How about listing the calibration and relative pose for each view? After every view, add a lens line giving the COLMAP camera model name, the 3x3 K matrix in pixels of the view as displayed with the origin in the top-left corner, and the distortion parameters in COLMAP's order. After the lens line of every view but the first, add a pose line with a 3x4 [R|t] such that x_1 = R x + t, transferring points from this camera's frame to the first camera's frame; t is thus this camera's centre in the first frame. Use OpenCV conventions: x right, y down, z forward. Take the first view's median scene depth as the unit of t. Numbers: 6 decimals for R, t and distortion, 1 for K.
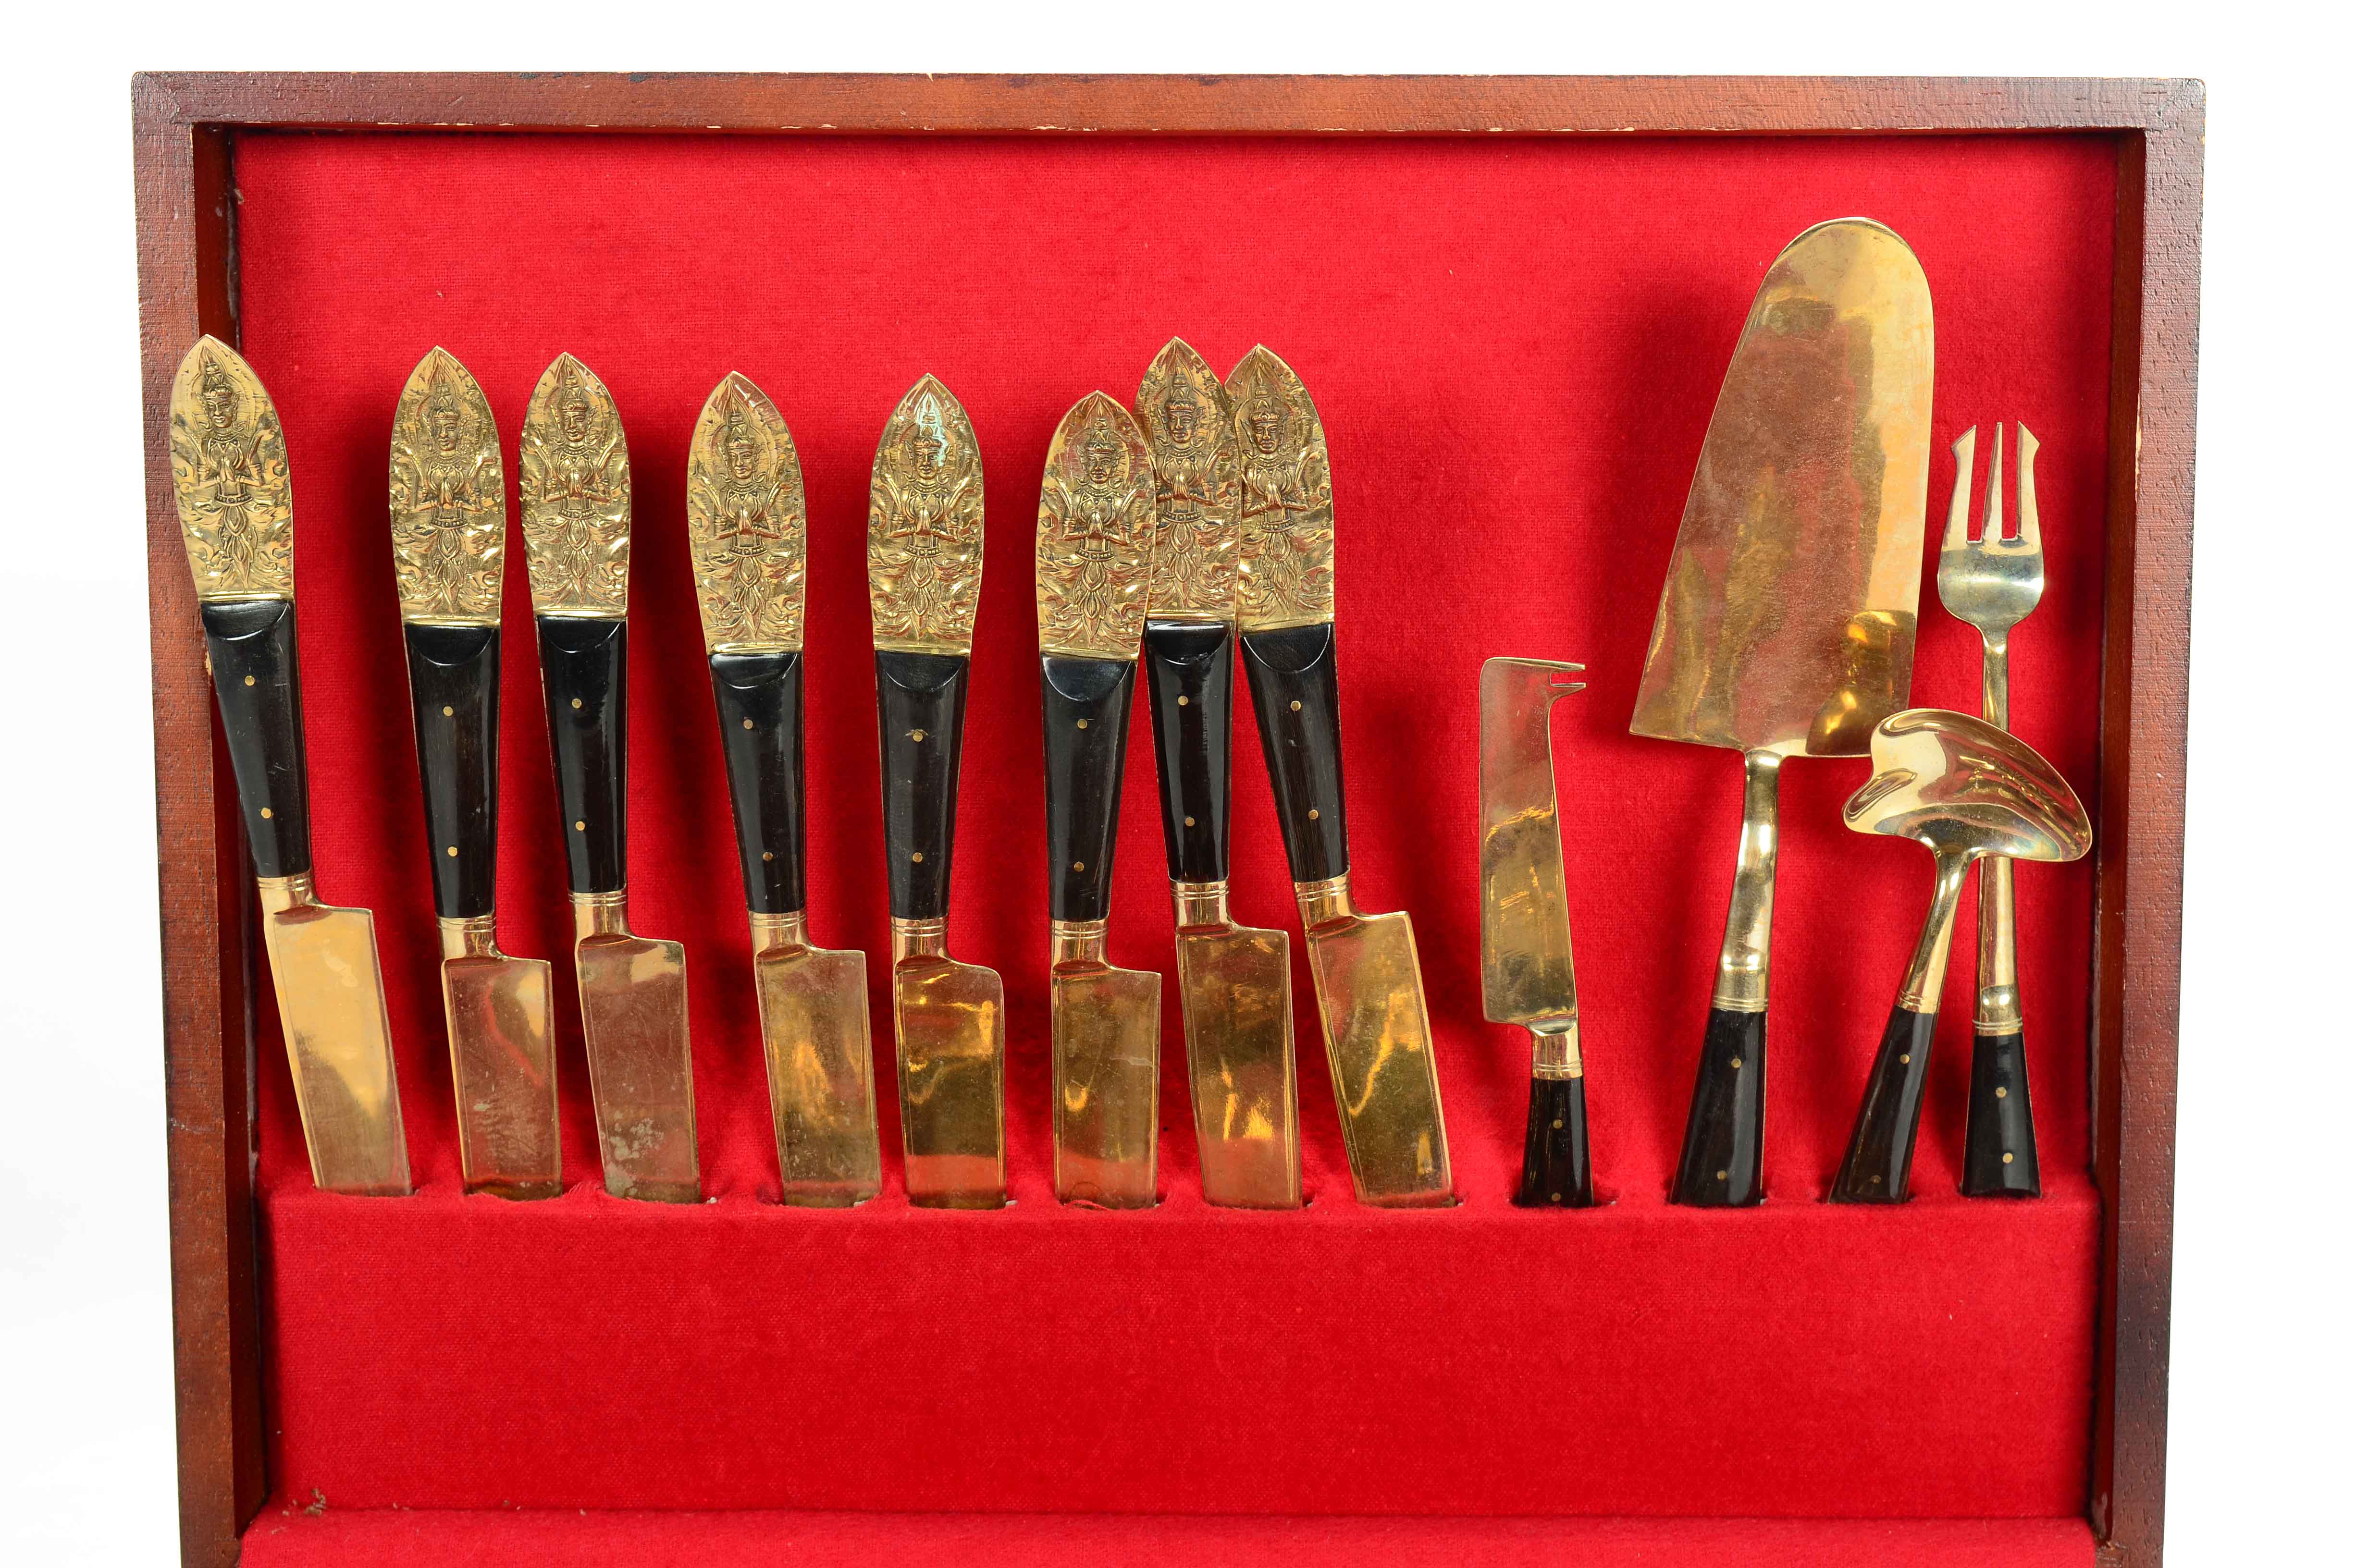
lens RADIAL K [[4213.0, 0, 1191.4], [0, 4213.0, 787.7], [0, 0, 1]] dist [0.042610, 0.000000]
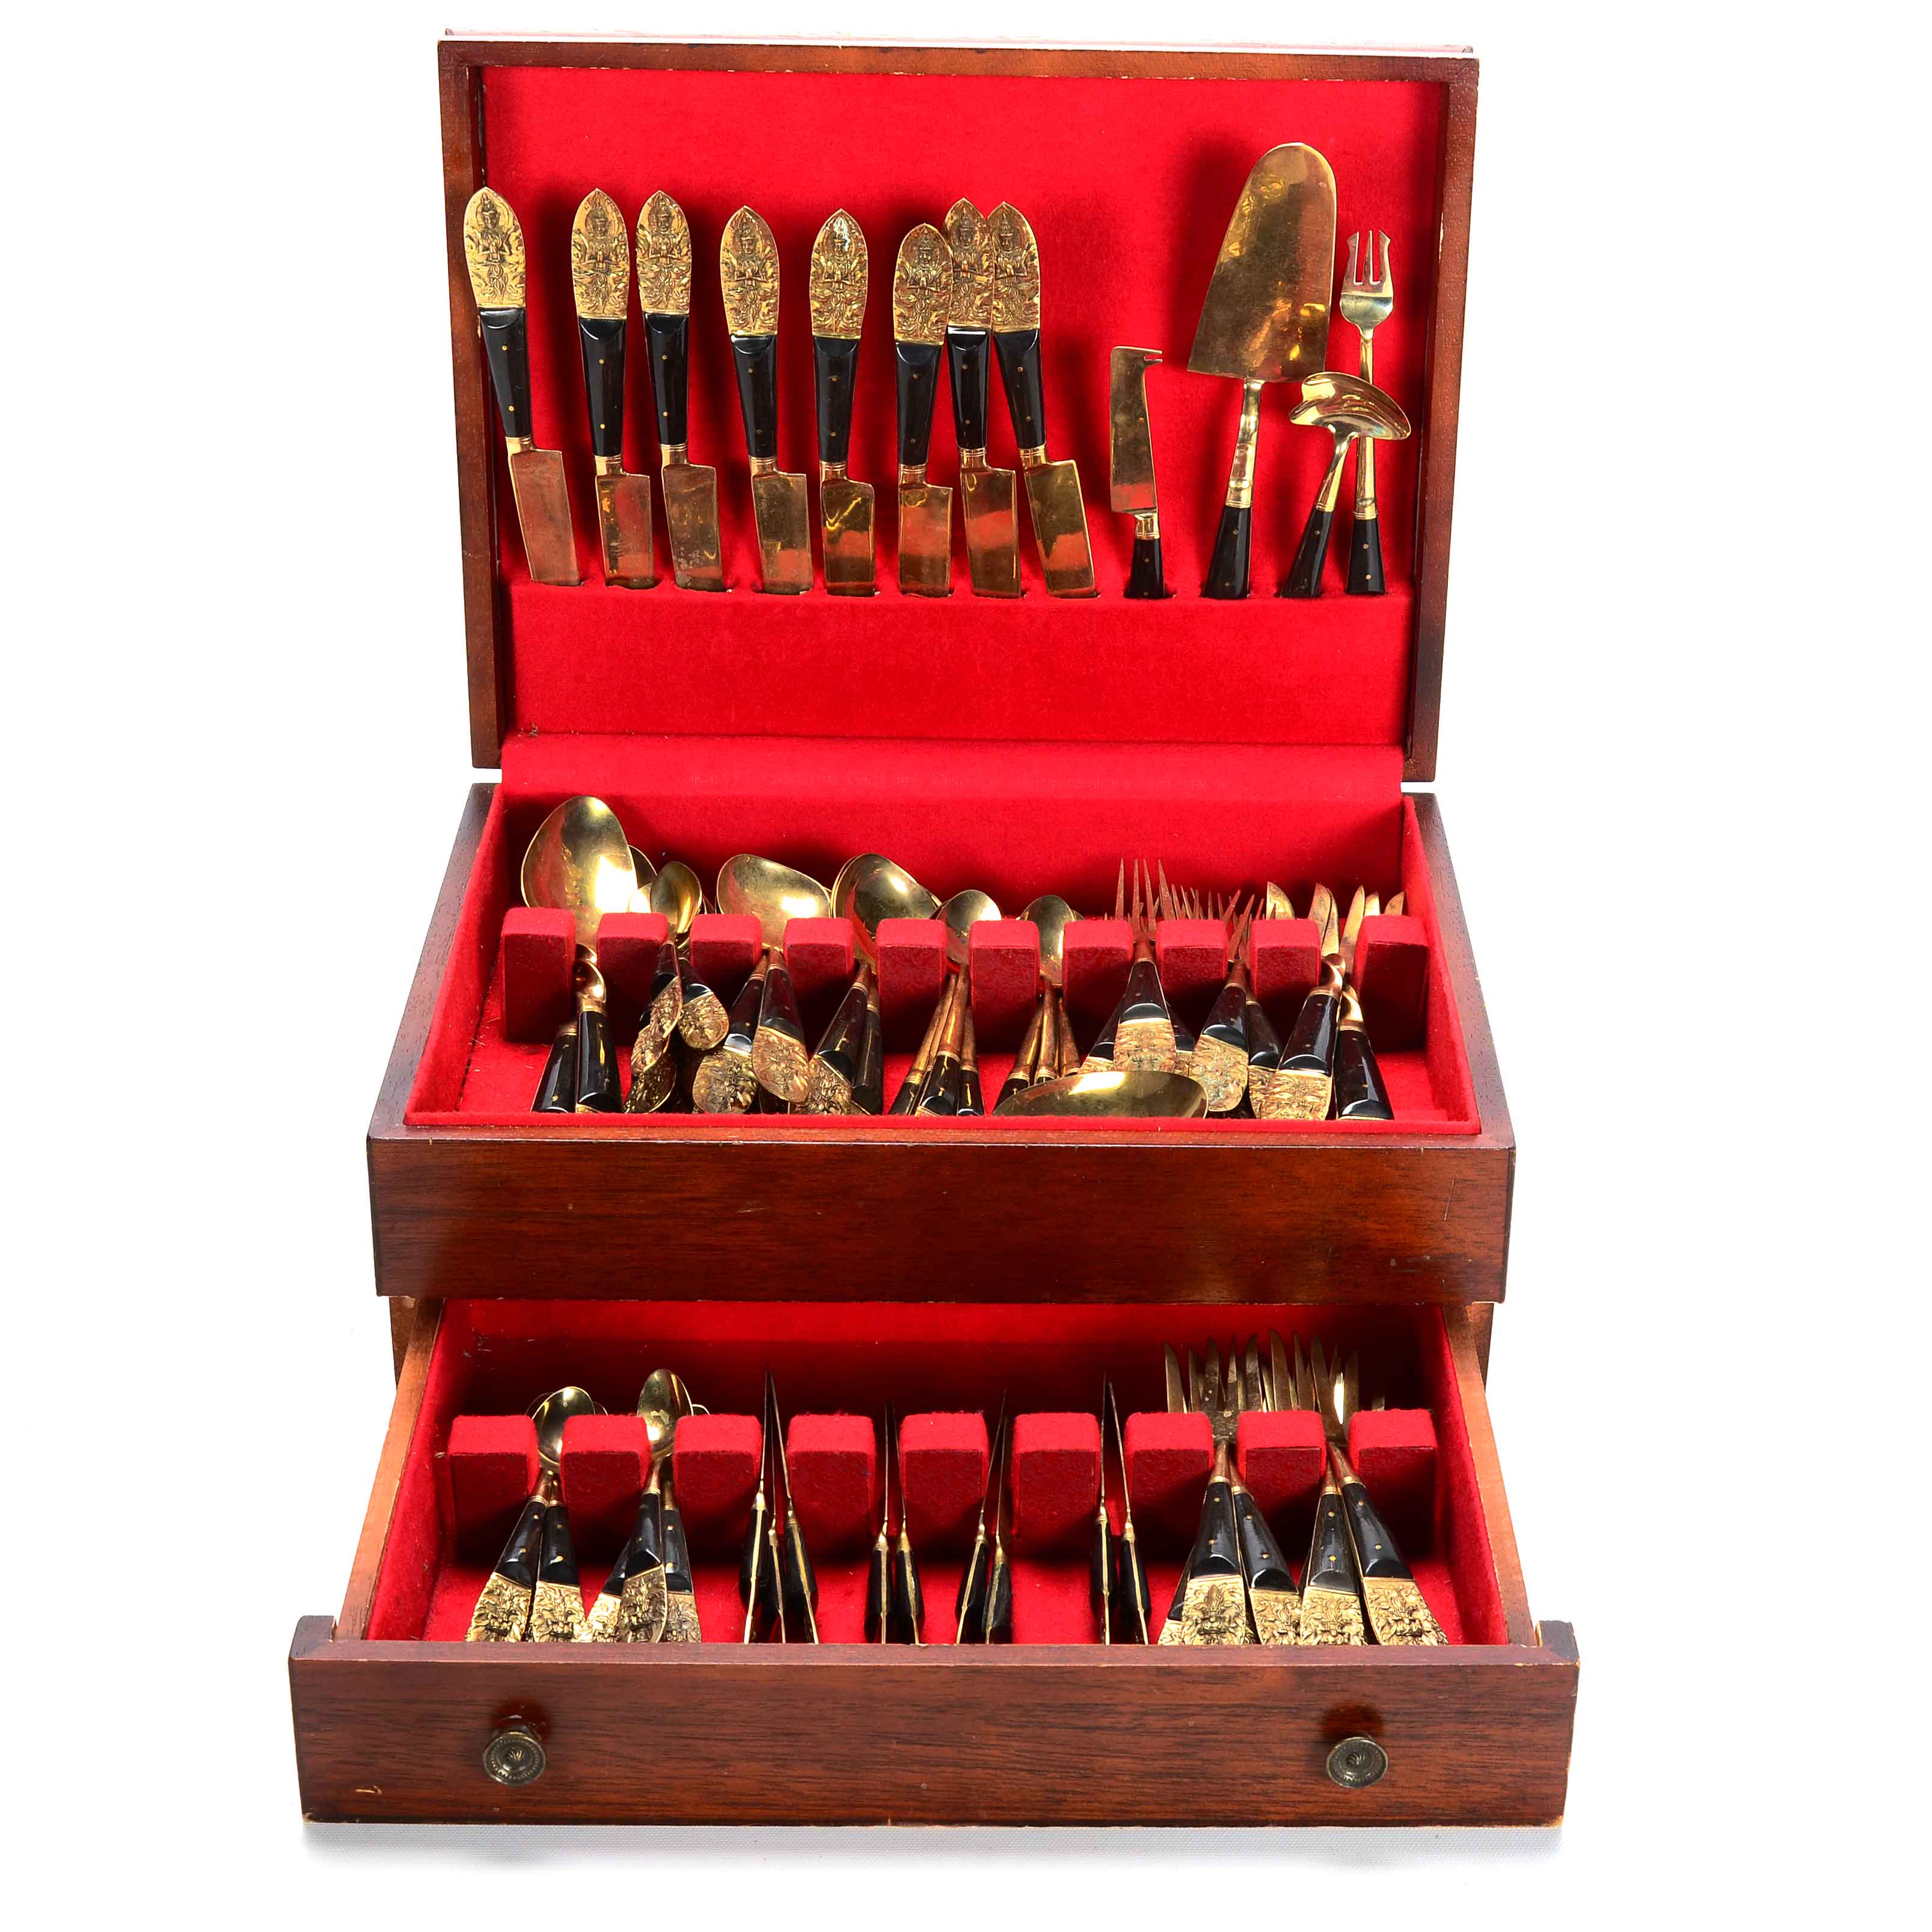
lens RADIAL K [[4673.6, 0, 969.9], [0, 4673.6, 968.6], [0, 0, 1]] dist [-0.058564, 0.000000]
pose [[0.999946, 0.006936, 0.007716, -0.014483], [-0.009005, 0.949589, 0.313368, -0.436369], [-0.005154, -0.313421, 0.949600, -1.193600]]
